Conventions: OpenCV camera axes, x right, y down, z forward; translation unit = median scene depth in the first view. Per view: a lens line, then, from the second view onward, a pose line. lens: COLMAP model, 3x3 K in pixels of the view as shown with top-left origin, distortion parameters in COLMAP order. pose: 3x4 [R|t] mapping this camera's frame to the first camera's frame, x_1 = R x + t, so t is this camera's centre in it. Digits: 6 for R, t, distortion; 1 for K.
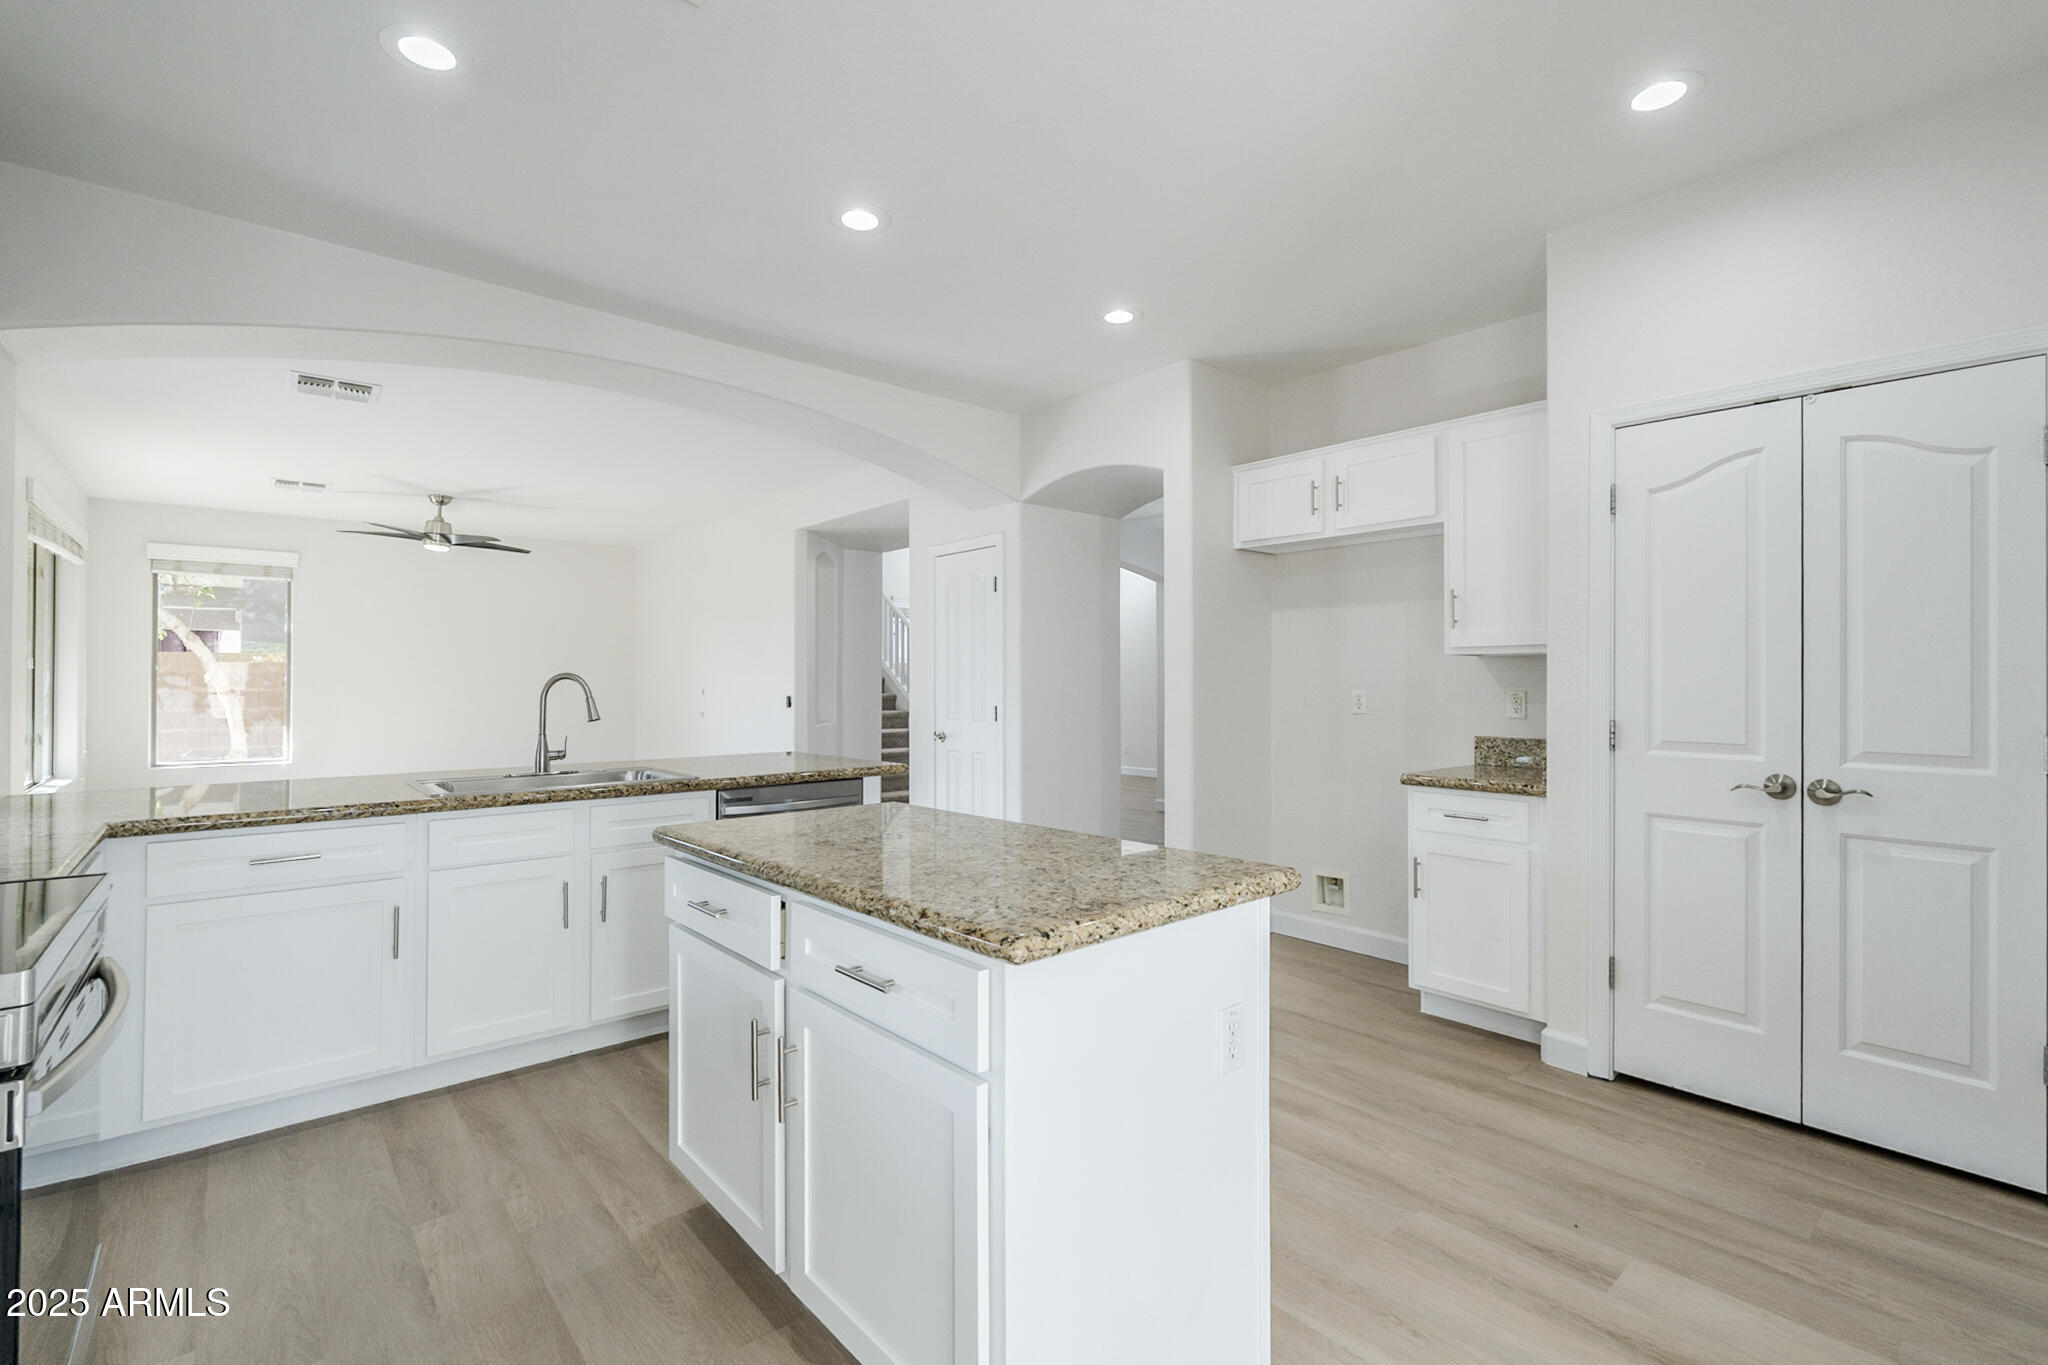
lens RADIAL K [[927.3, 0, 1024.0], [0, 927.3, 682.5], [0, 0, 1]] dist [0.012188, -0.000235]
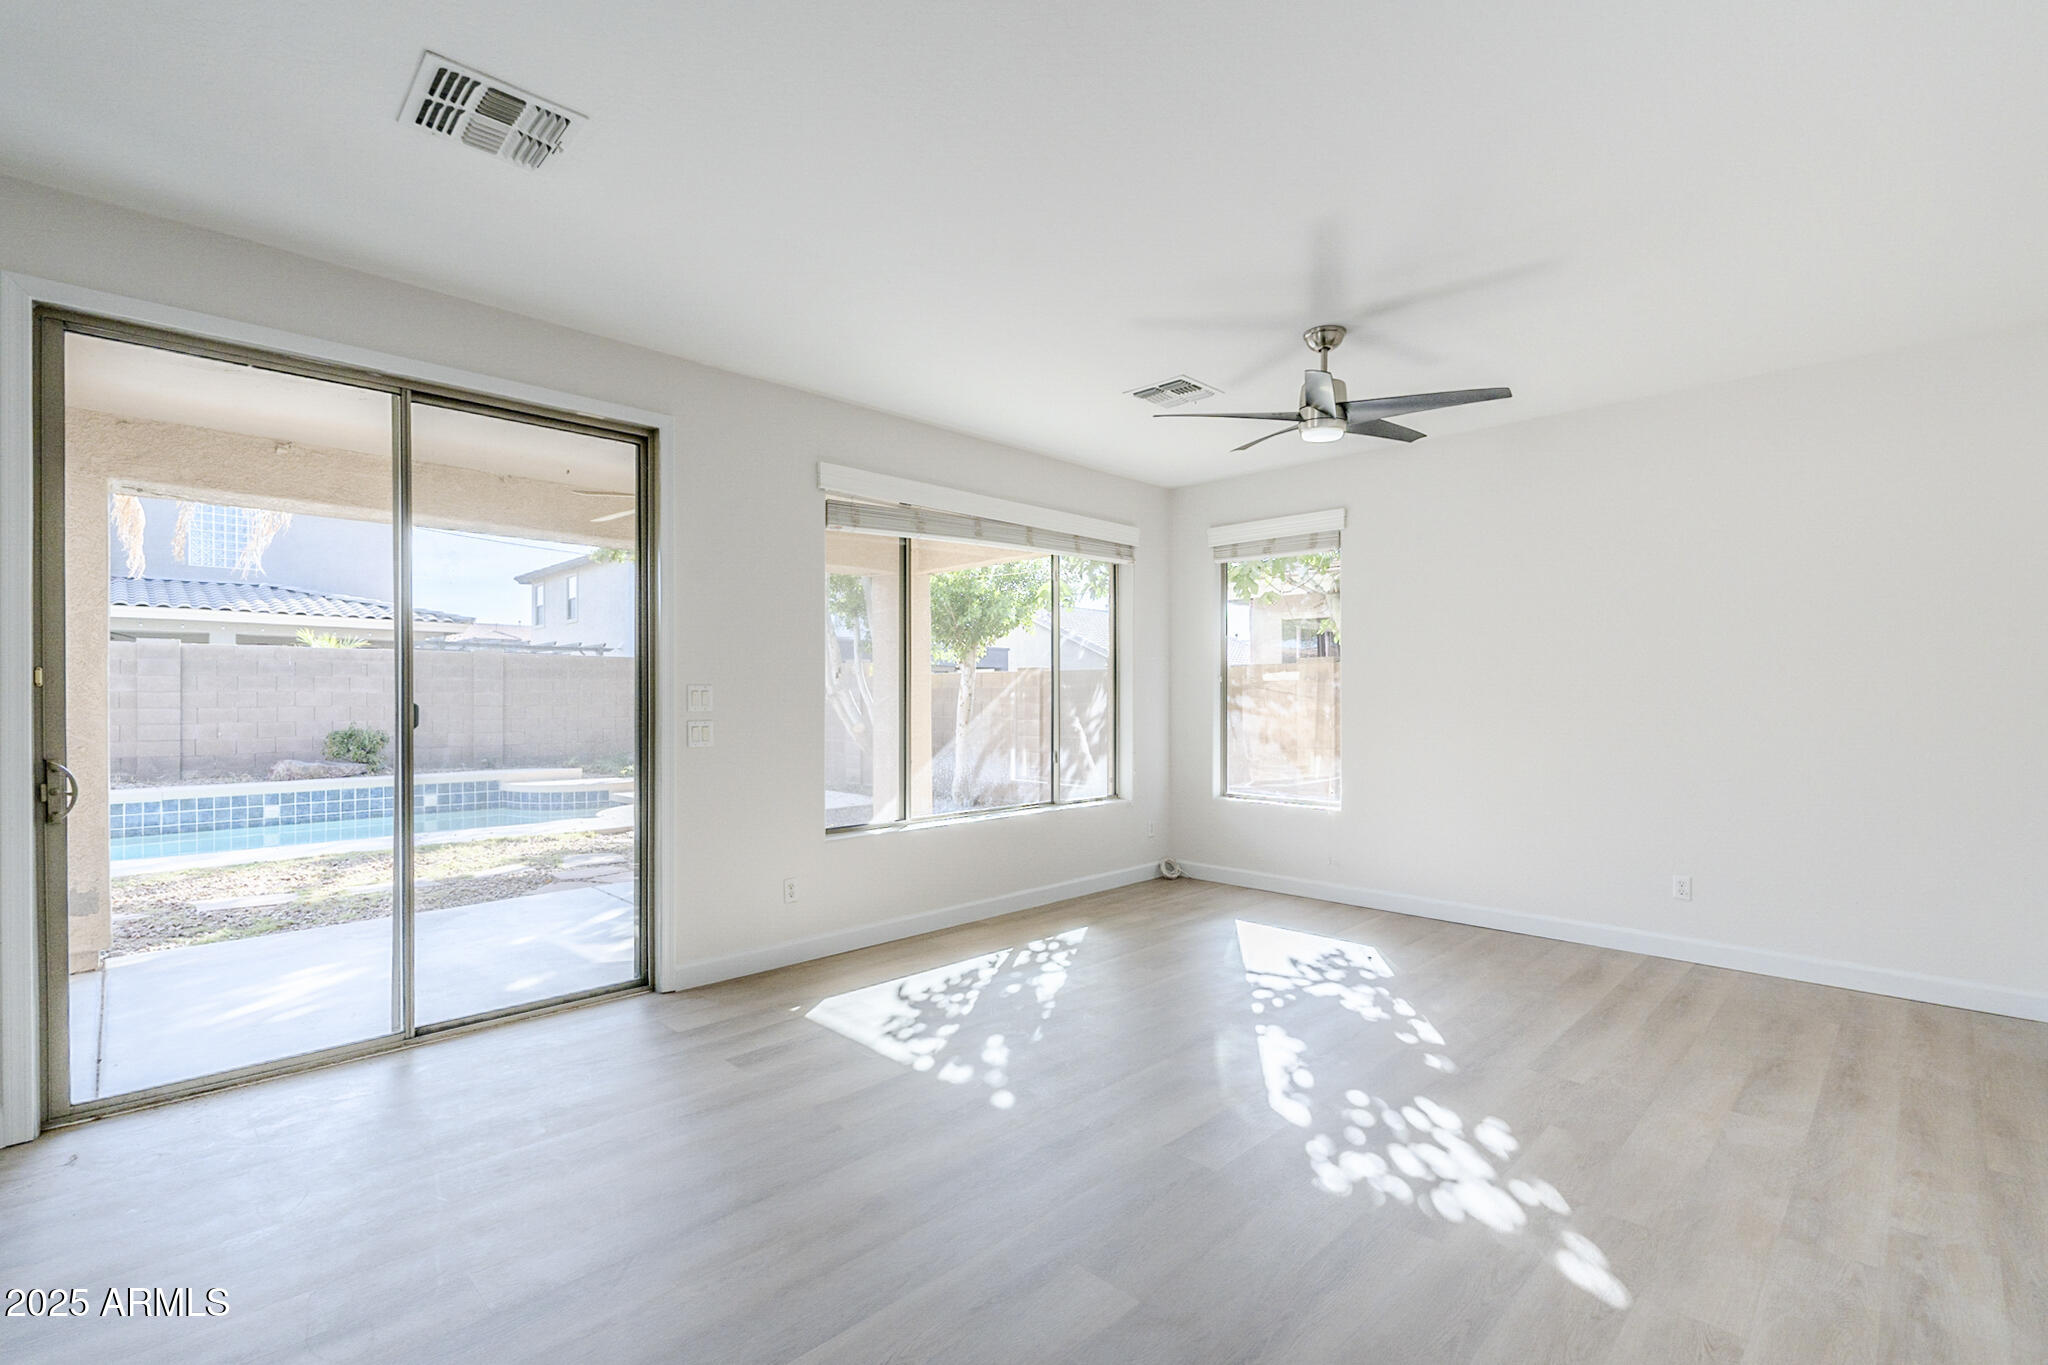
lens RADIAL K [[925.7, 0, 1018.0], [0, 925.7, 706.0], [0, 0, 1]] dist [0.001897, 0.000471]
pose [[0.084607, 0.013443, -0.996324, -0.133694], [0.000192, 0.999909, 0.013508, -0.002297], [0.996414, -0.001334, 0.084596, 0.791743]]
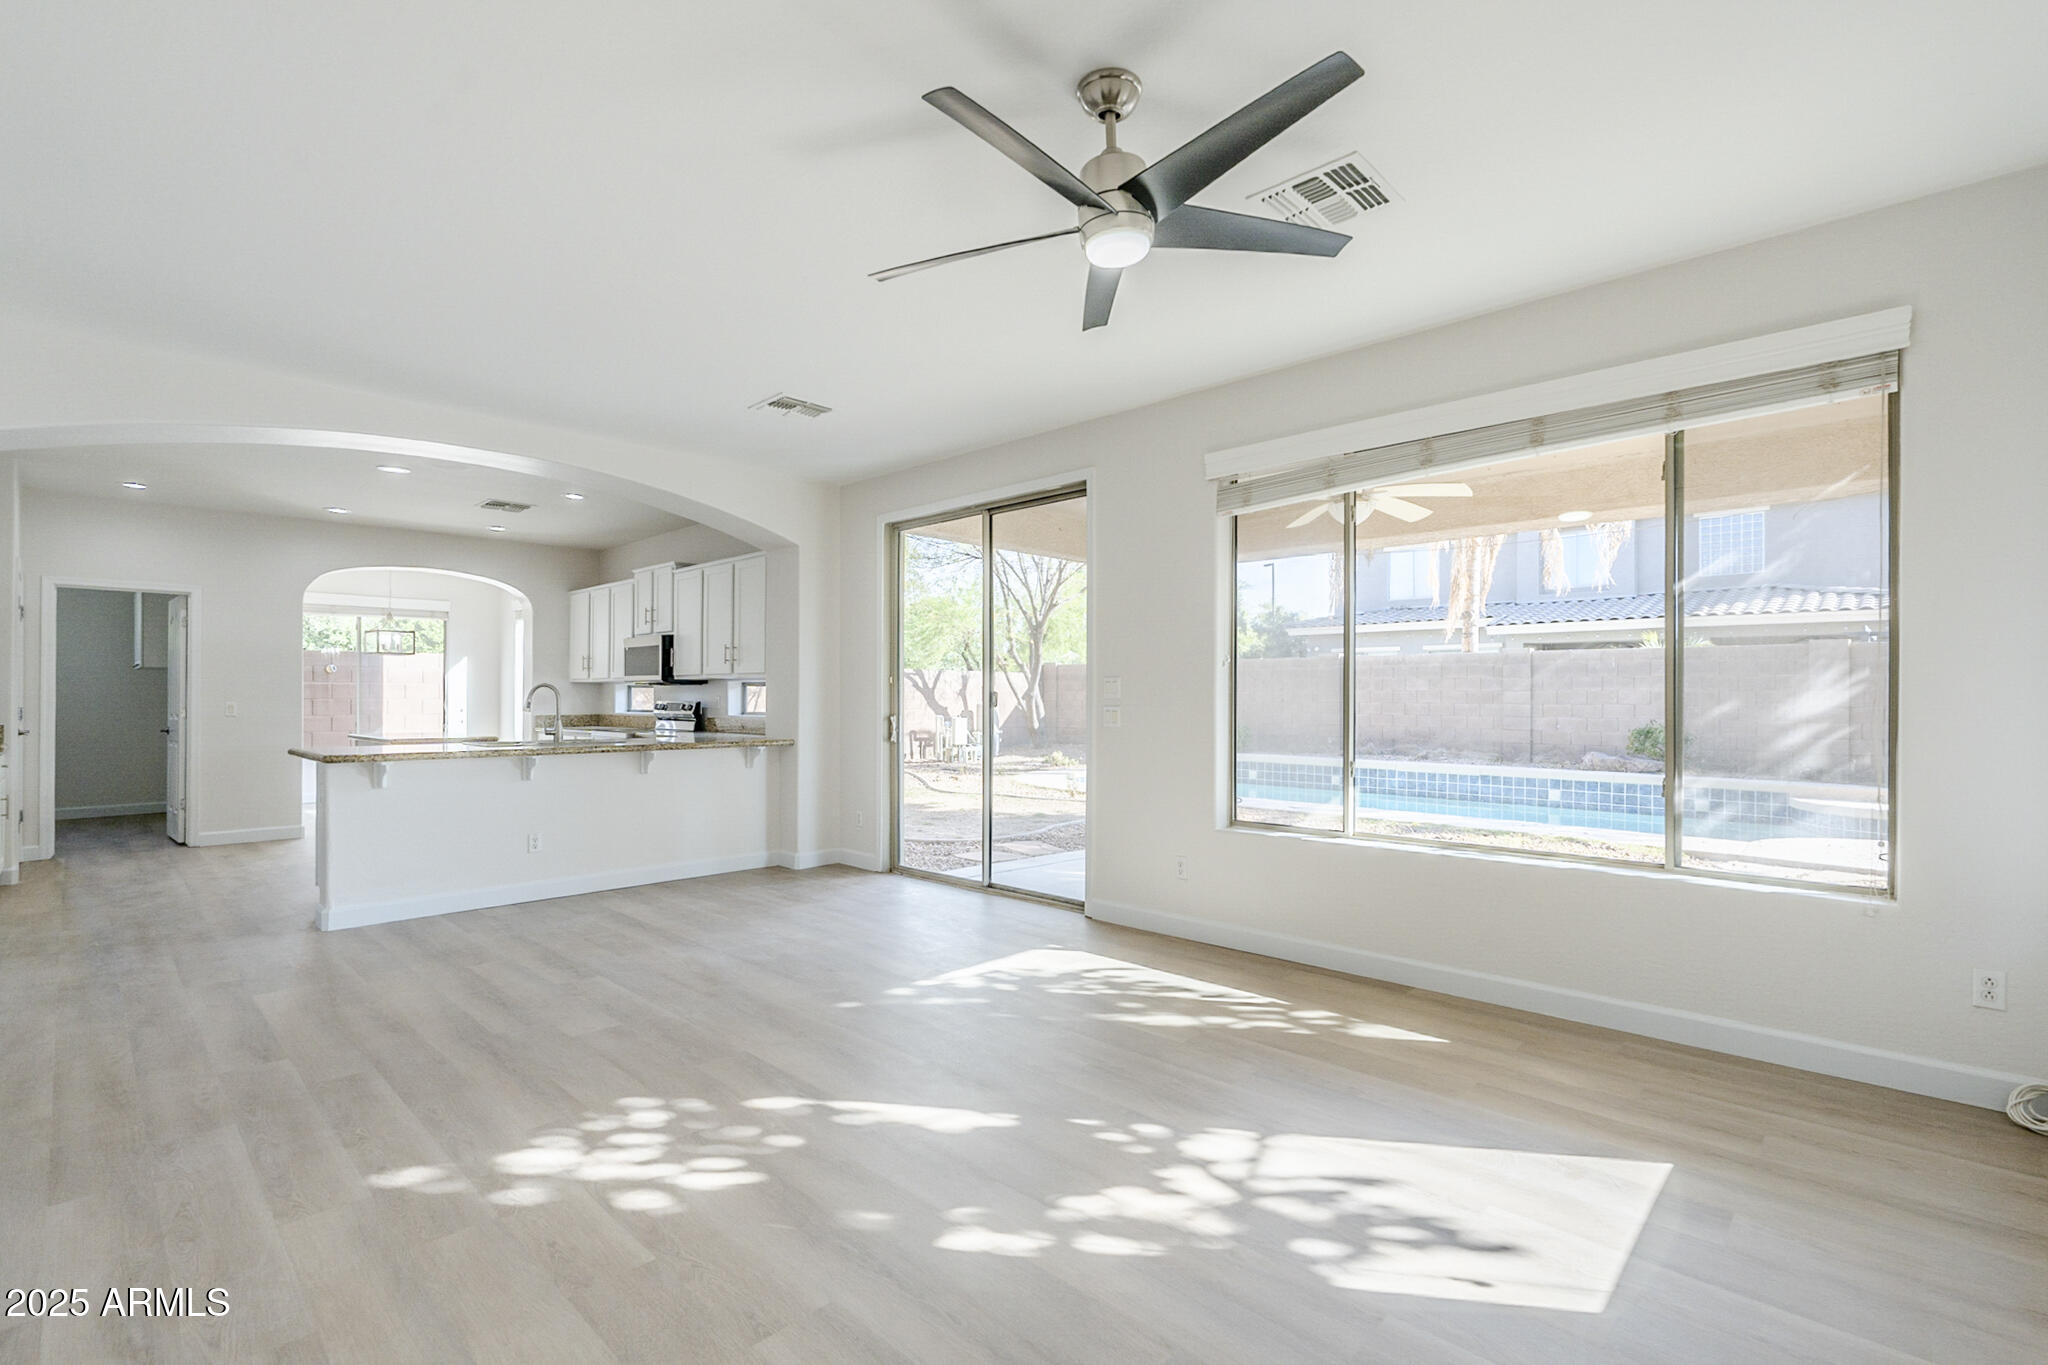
lens RADIAL K [[937.9, 0, 1027.5], [0, 937.9, 690.2], [0, 0, 1]] dist [-0.001693, 0.000400]
pose [[-0.995384, -0.000201, -0.095969, -0.569662], [0.000657, 0.999960, -0.008908, 0.008849], [0.095967, -0.008930, -0.995344, 1.322081]]
